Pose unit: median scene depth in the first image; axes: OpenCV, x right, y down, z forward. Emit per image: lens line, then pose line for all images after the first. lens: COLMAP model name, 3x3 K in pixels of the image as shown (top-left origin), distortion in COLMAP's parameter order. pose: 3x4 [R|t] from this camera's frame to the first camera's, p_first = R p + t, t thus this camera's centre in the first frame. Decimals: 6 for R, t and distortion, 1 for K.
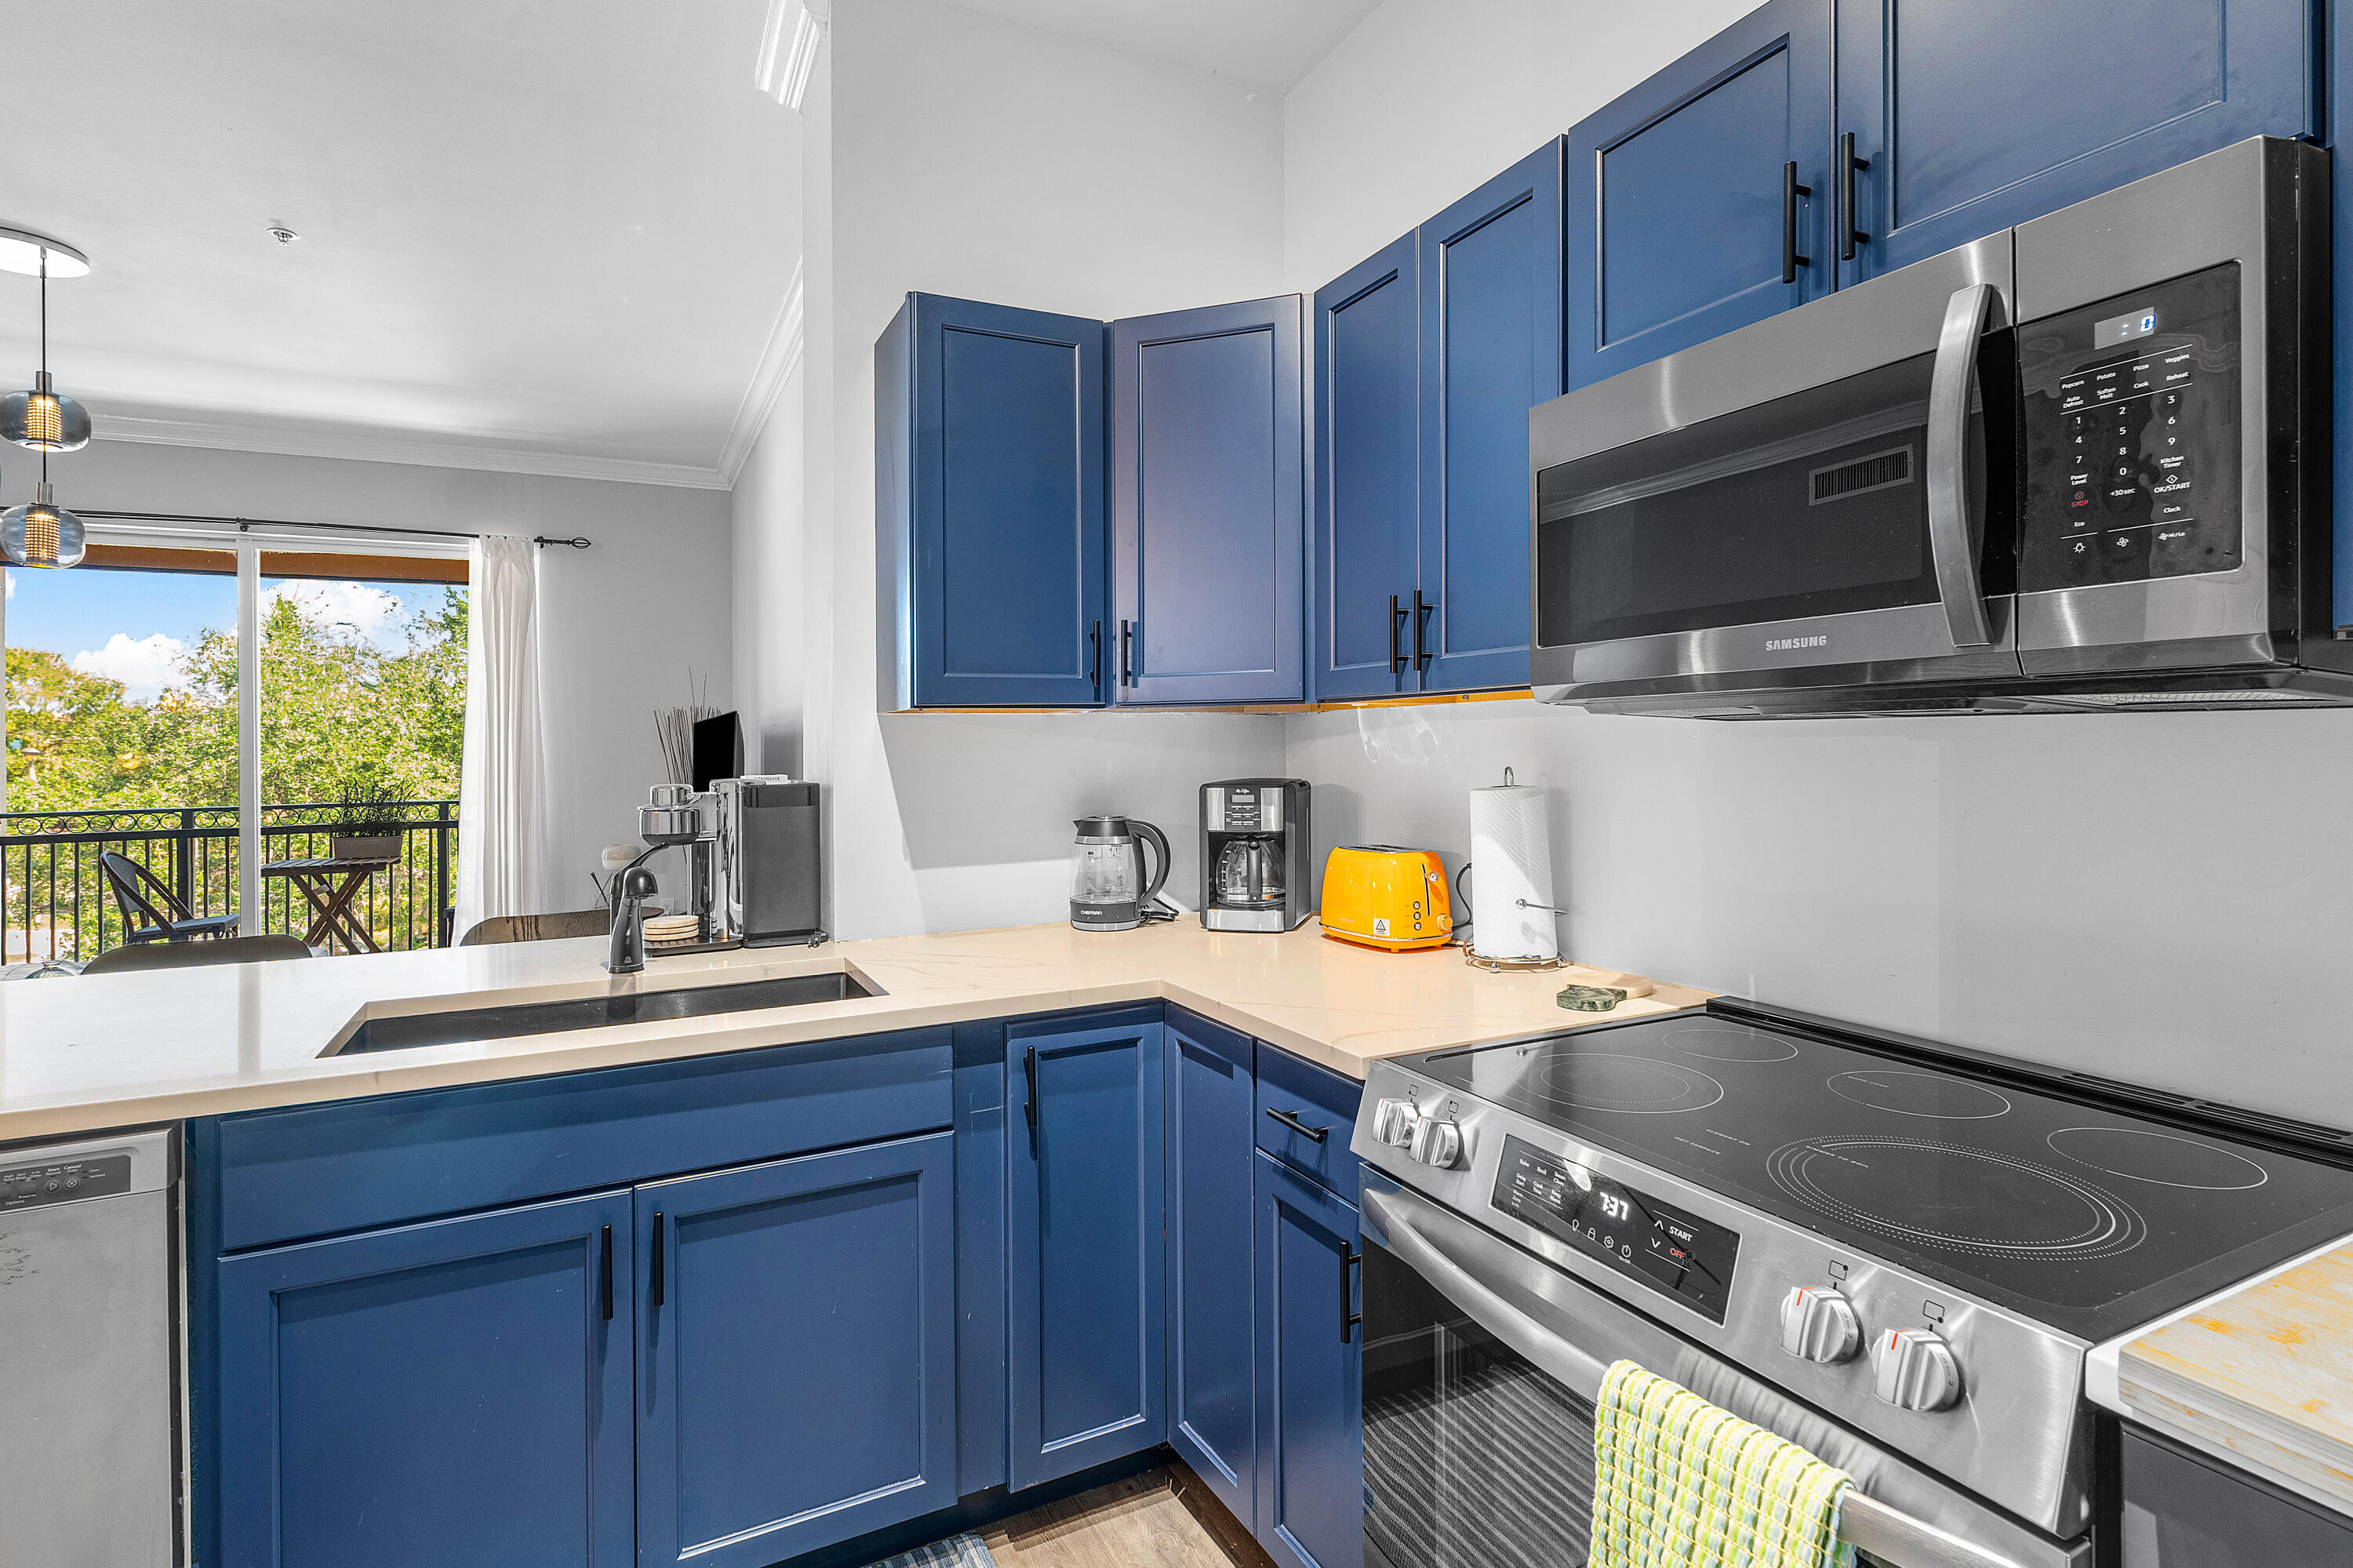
lens RADIAL K [[1150.5, 0, 1118.3], [0, 1150.5, 741.9], [0, 0, 1]] dist [0.008333, -0.000952]
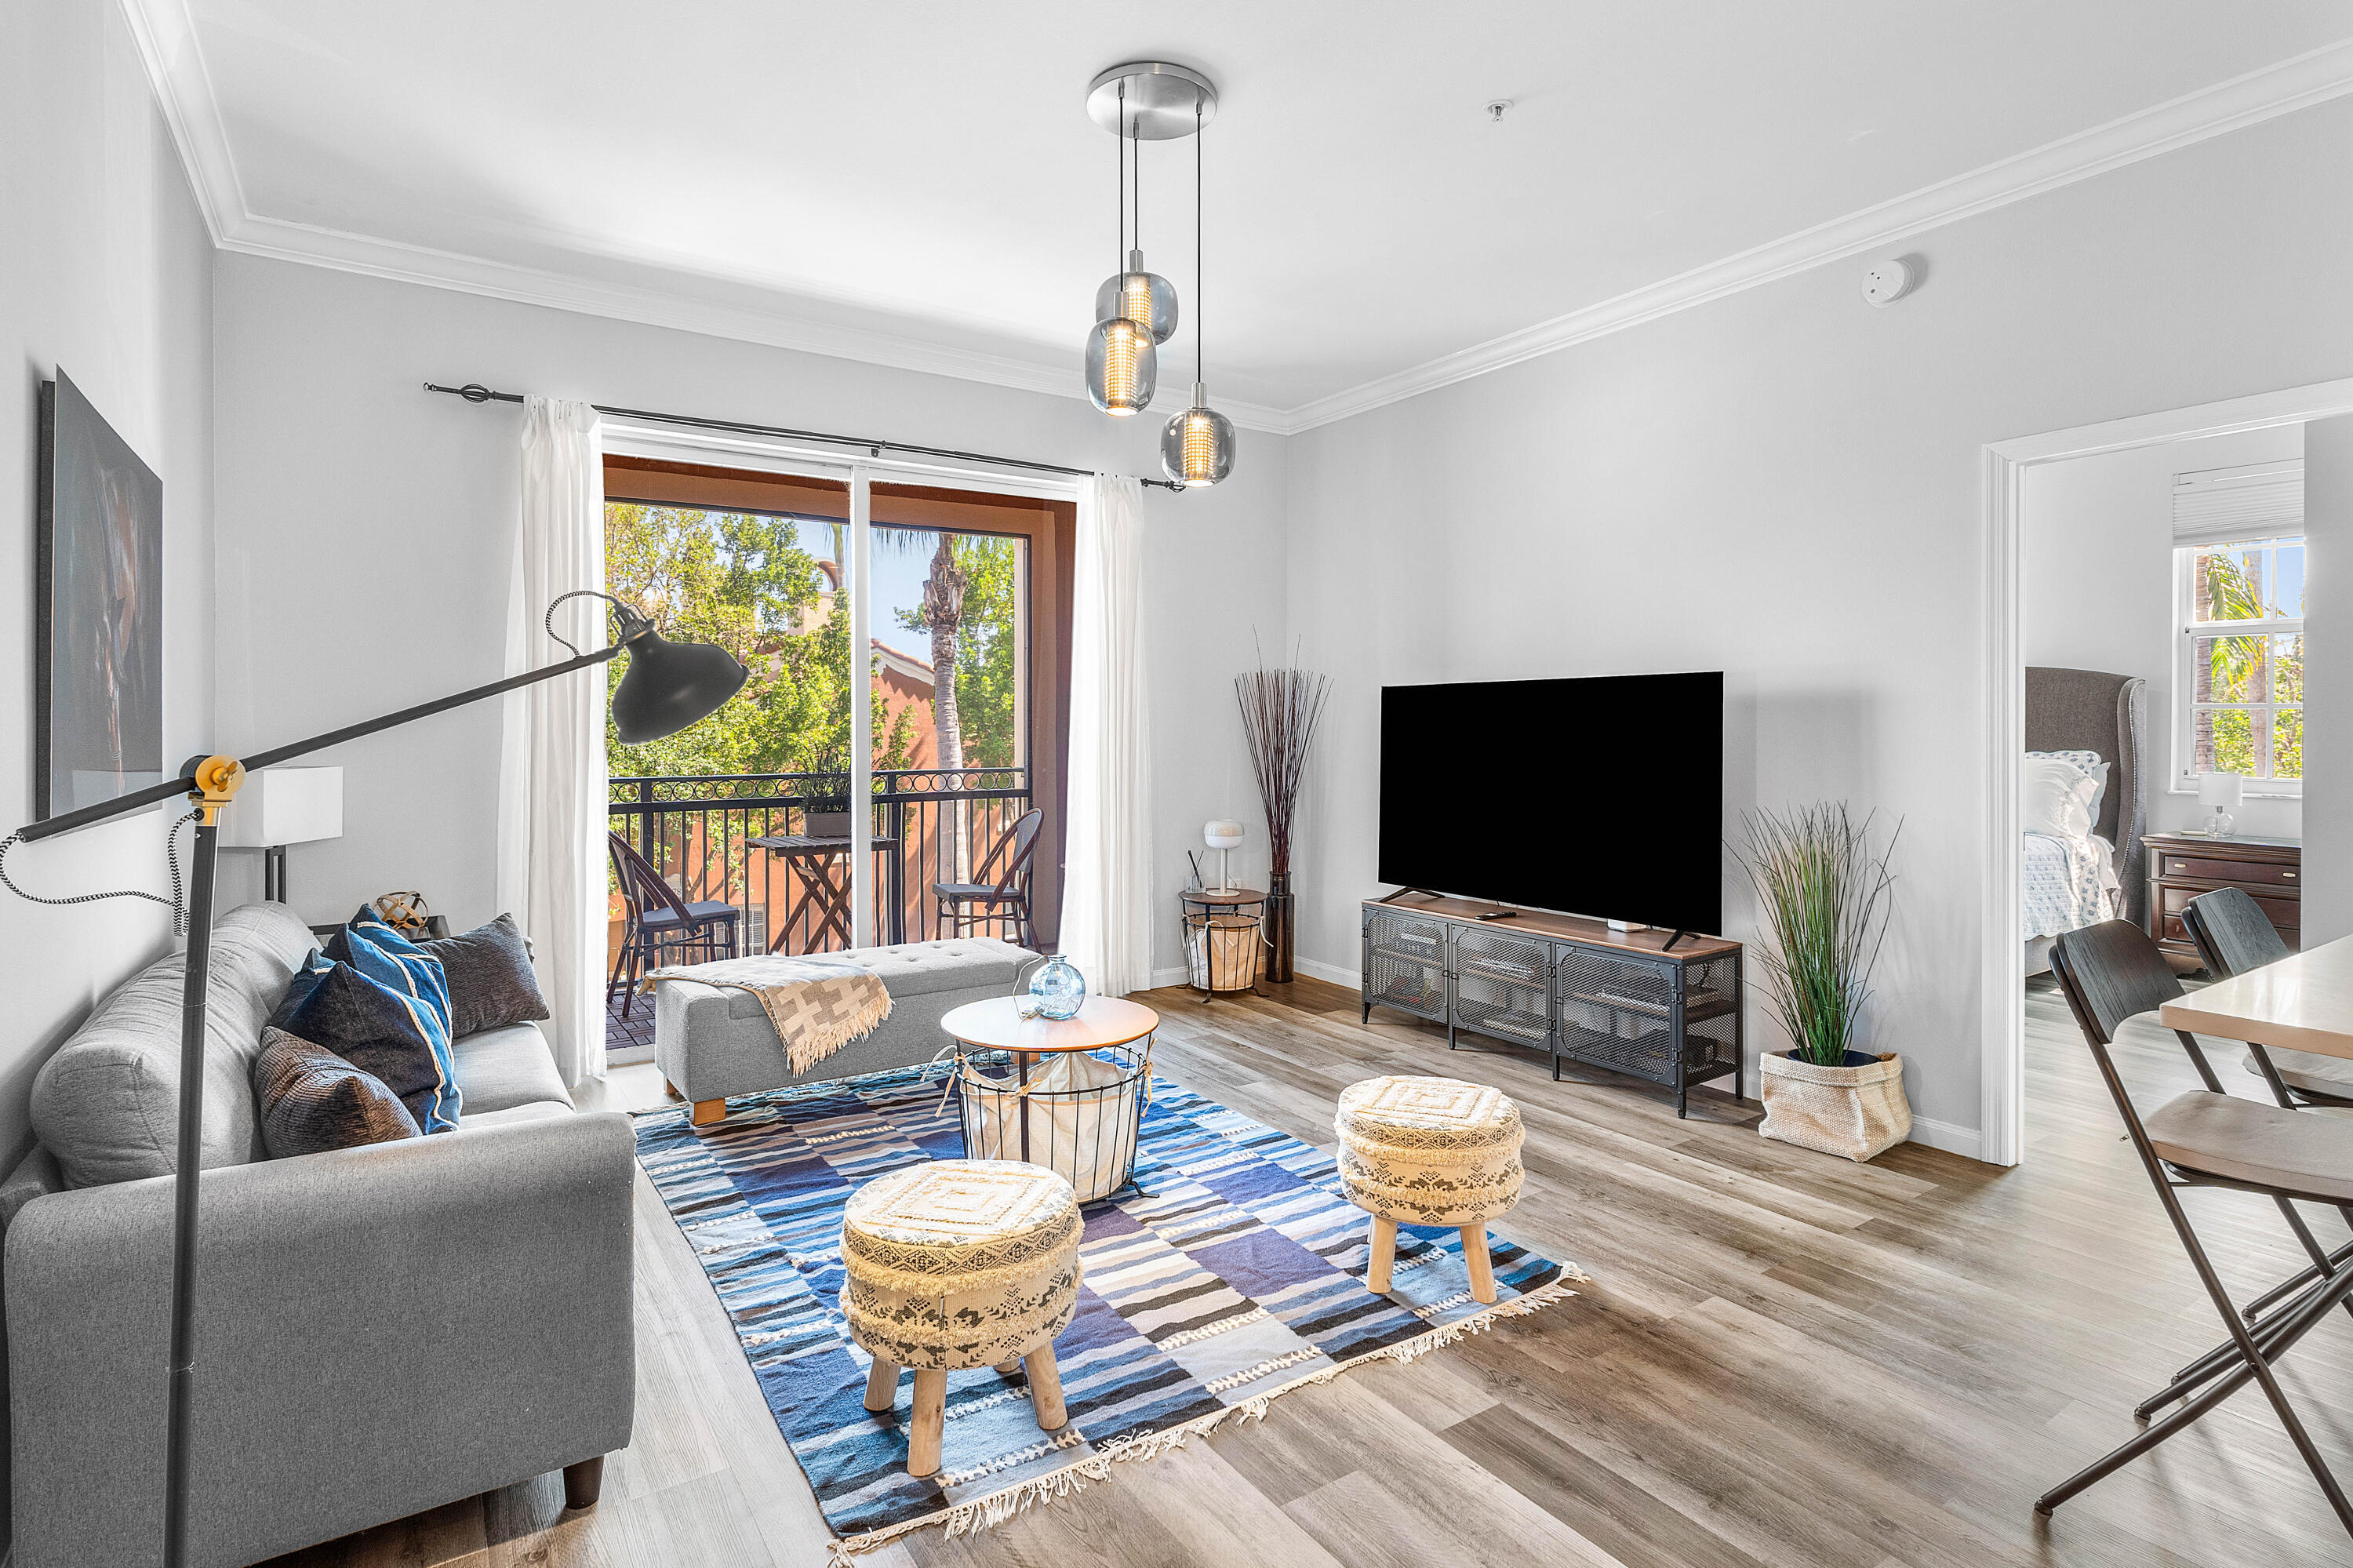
lens RADIAL K [[1150.5, 0, 1206.5], [0, 1150.5, 727.8], [0, 0, 1]] dist [0.008333, -0.000952]
pose [[0.987526, 0.009063, 0.157192, -0.604489], [-0.010480, 0.999912, 0.008190, 0.009758], [-0.157104, -0.009735, 0.987534, 0.104486]]
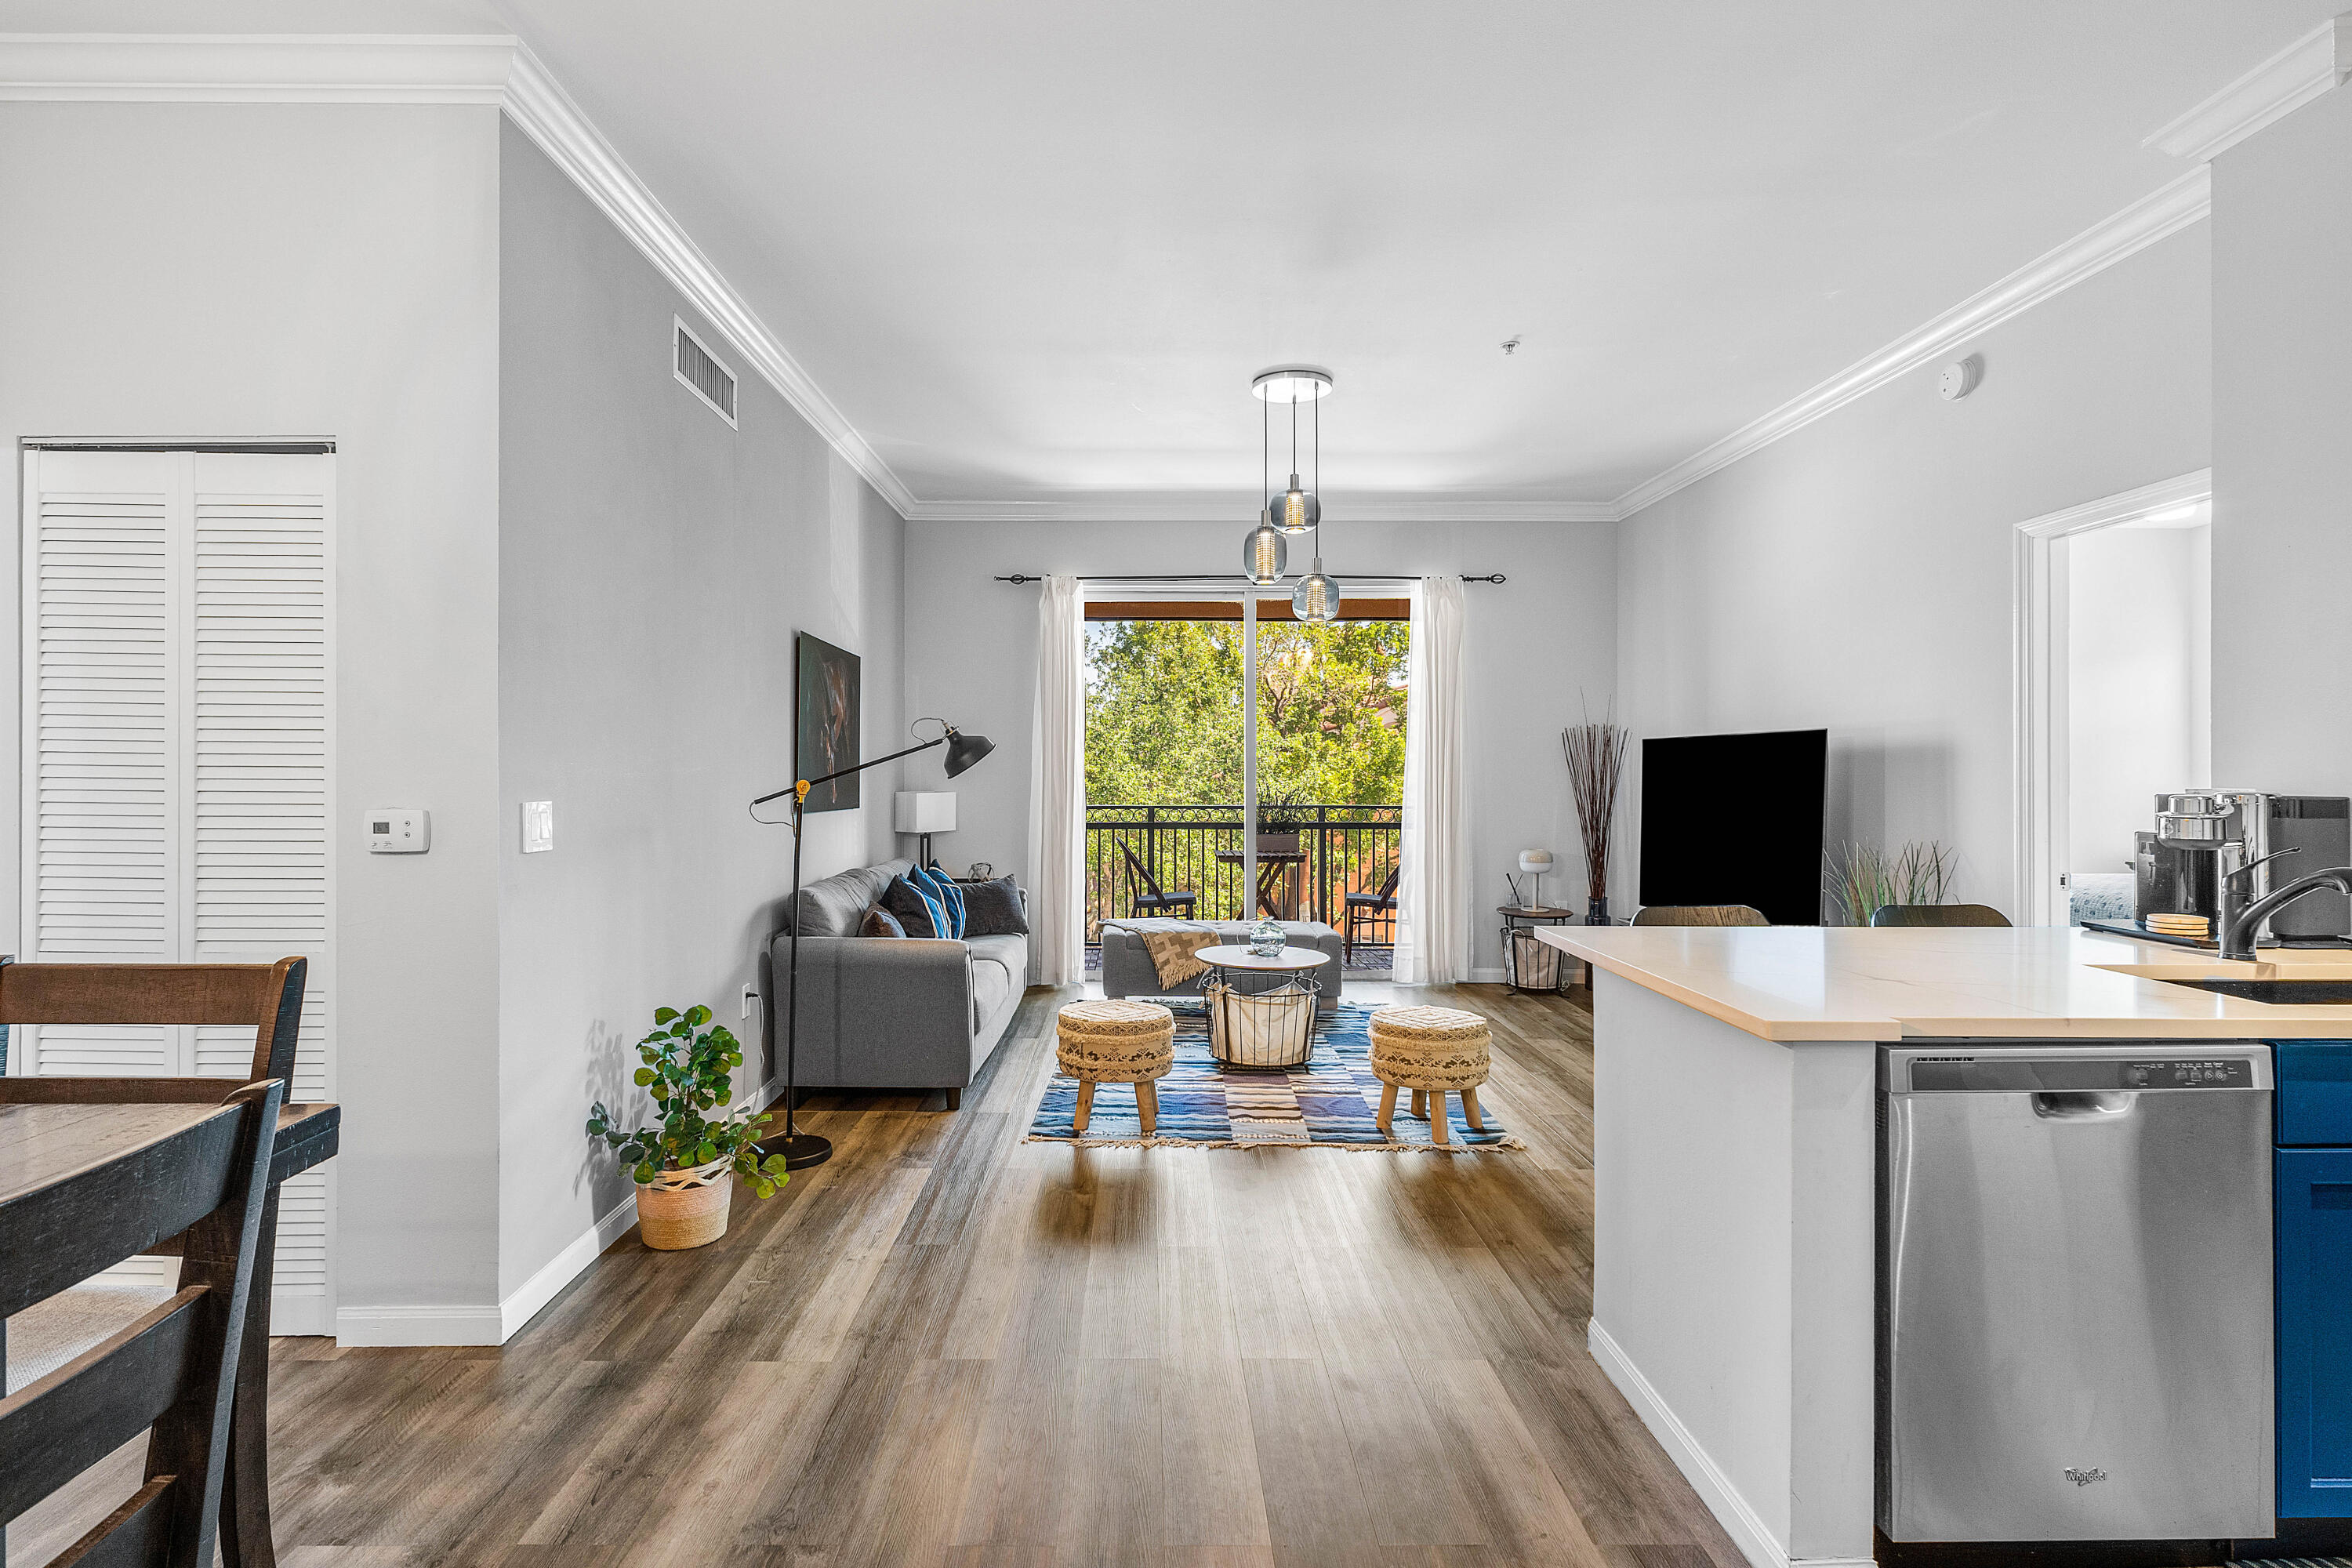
lens RADIAL K [[1150.0, 0, 1180.2], [0, 1150.0, 769.1], [0, 0, 1]] dist [0.008333, -0.000952]
pose [[0.915521, 0.013819, -0.402033, -0.308597], [-0.010014, 0.999883, 0.011566, 0.002815], [0.402146, -0.006563, 0.915552, -0.156695]]
